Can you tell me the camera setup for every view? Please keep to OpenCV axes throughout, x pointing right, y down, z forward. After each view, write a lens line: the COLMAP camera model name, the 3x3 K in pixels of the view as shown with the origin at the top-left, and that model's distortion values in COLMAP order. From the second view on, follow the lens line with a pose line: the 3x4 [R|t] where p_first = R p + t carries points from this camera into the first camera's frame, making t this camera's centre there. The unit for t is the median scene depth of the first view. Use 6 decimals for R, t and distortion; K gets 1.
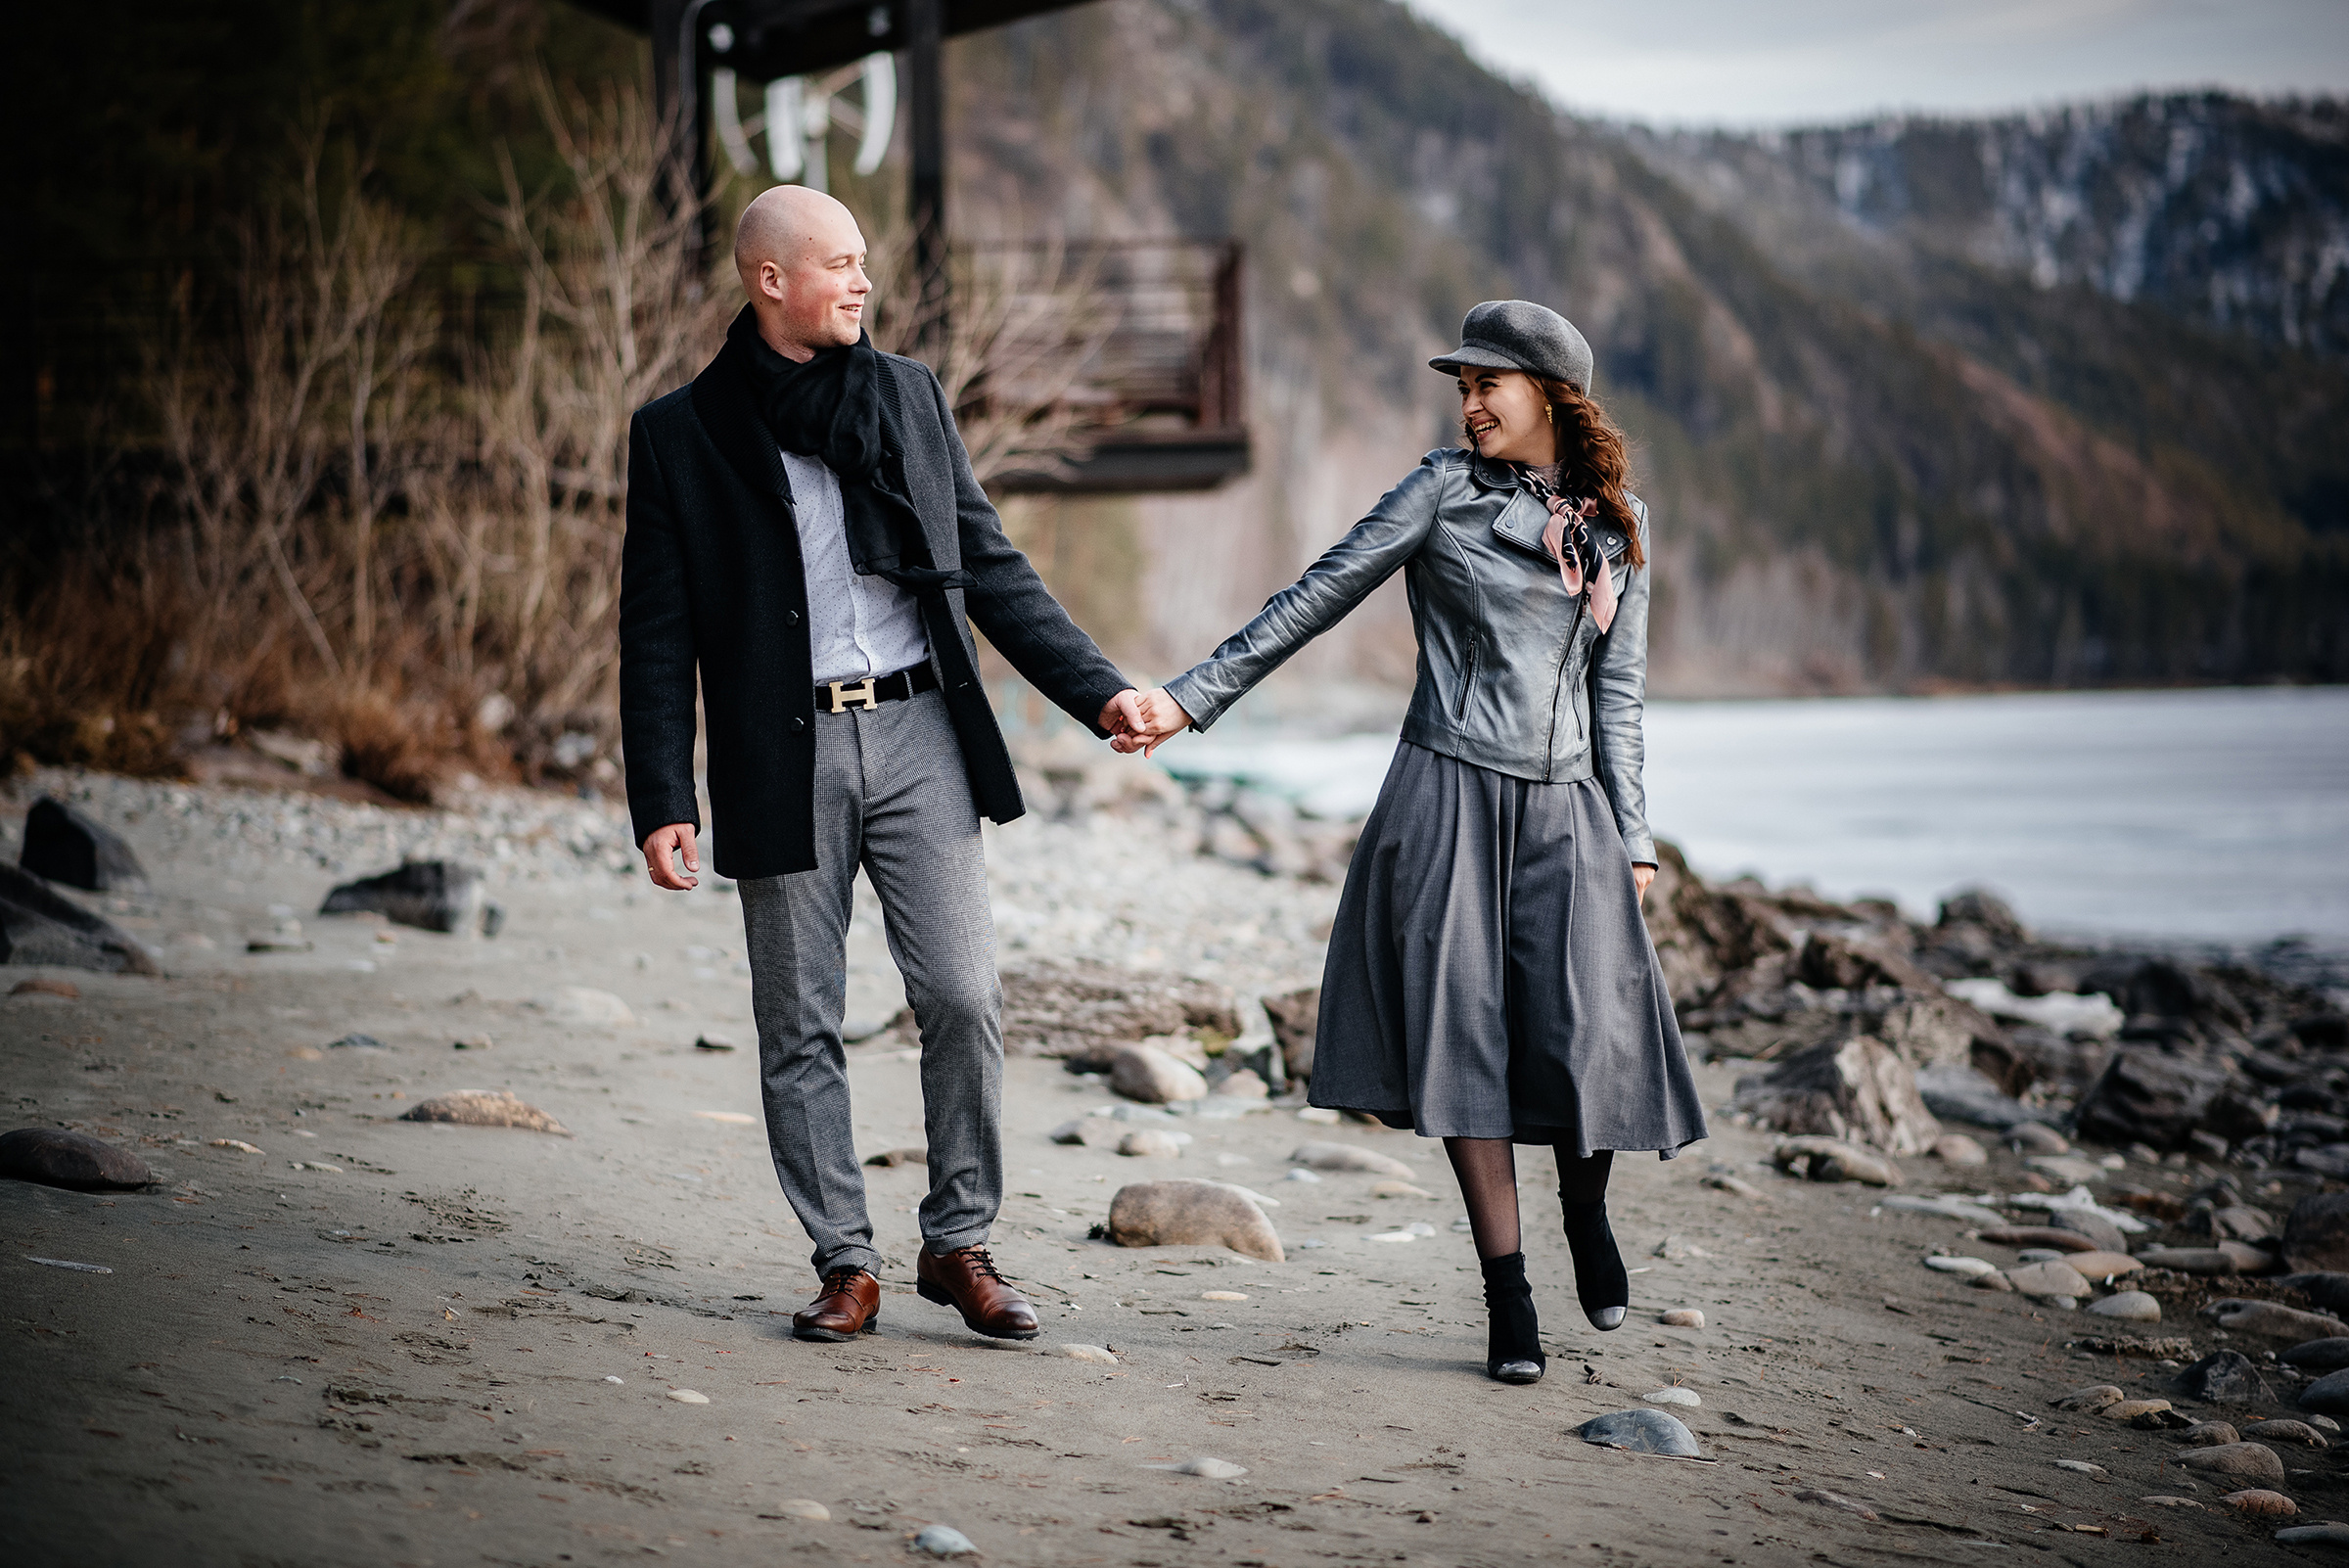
lens RADIAL K [[5695.9, 0, 1174.5], [0, 5695.9, 782.1], [0, 0, 1]] dist [0.065743, 0.000000]
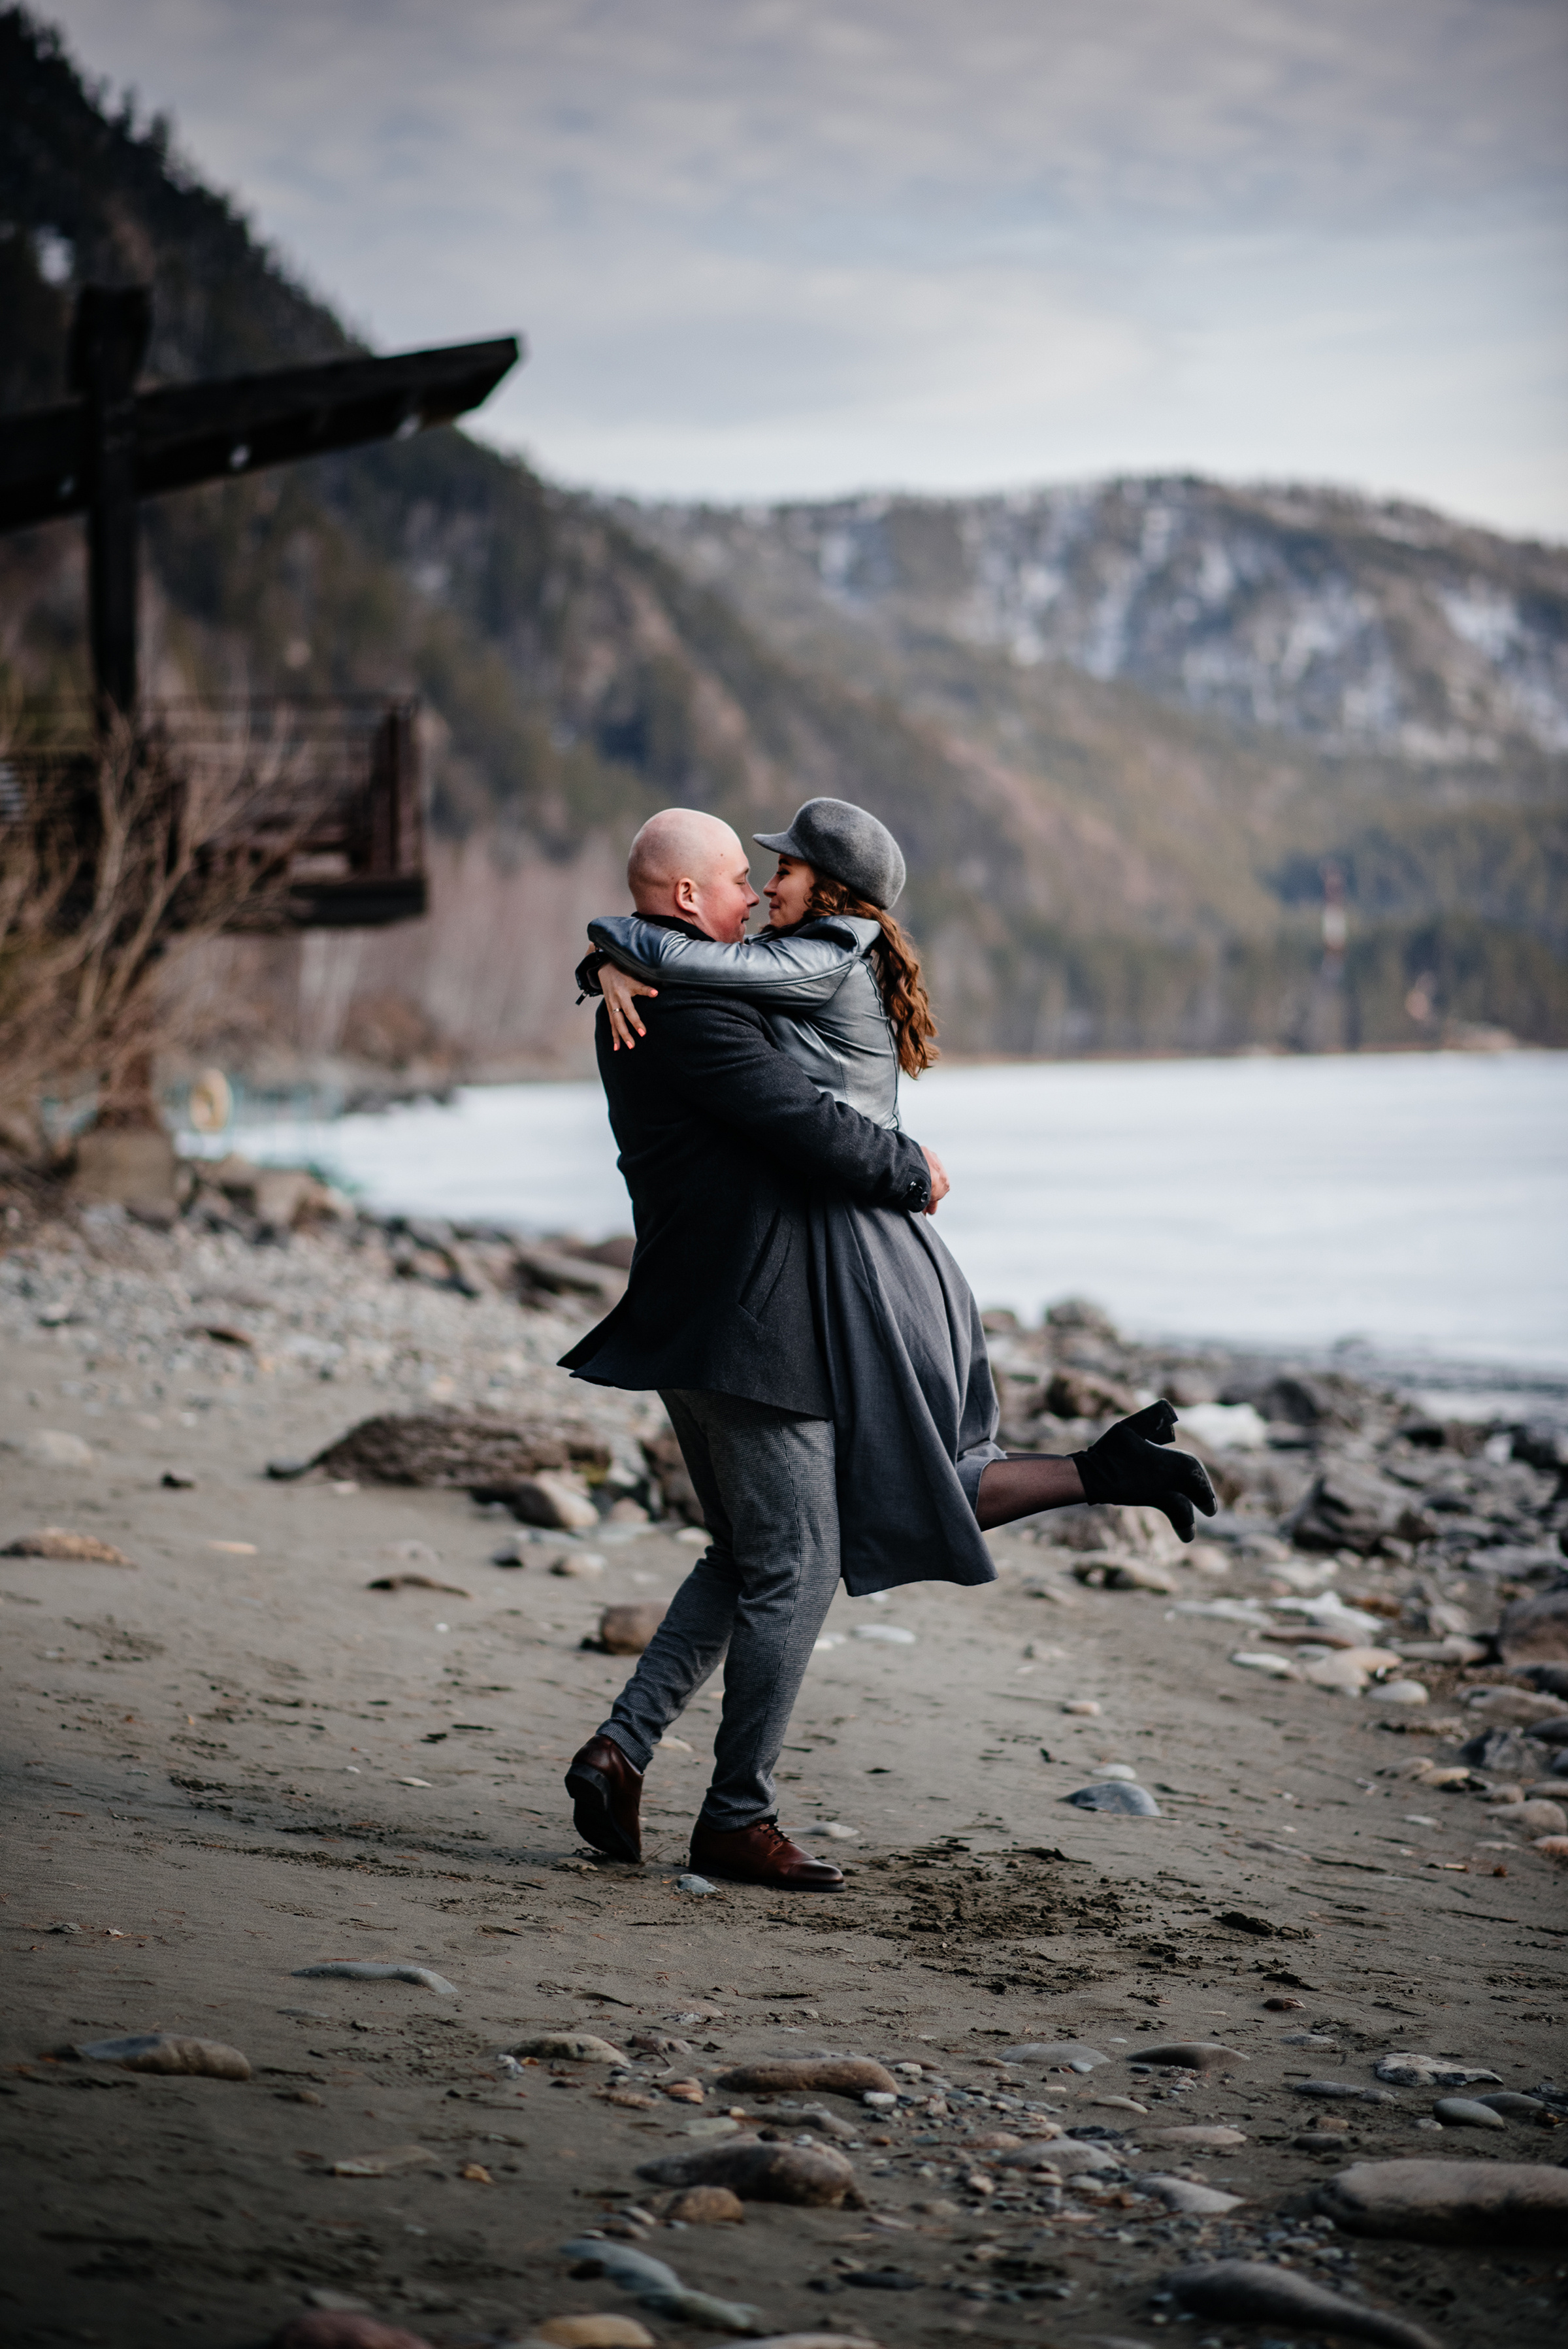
lens RADIAL K [[5695.5, 0, 784.1], [0, 5695.5, 1175.9], [0, 0, 1]] dist [0.065743, 0.000000]
pose [[0.993950, -0.000573, 0.109829, -0.077940], [0.000051, 0.999989, 0.004761, -0.020756], [-0.109831, -0.004727, 0.993939, -0.171491]]
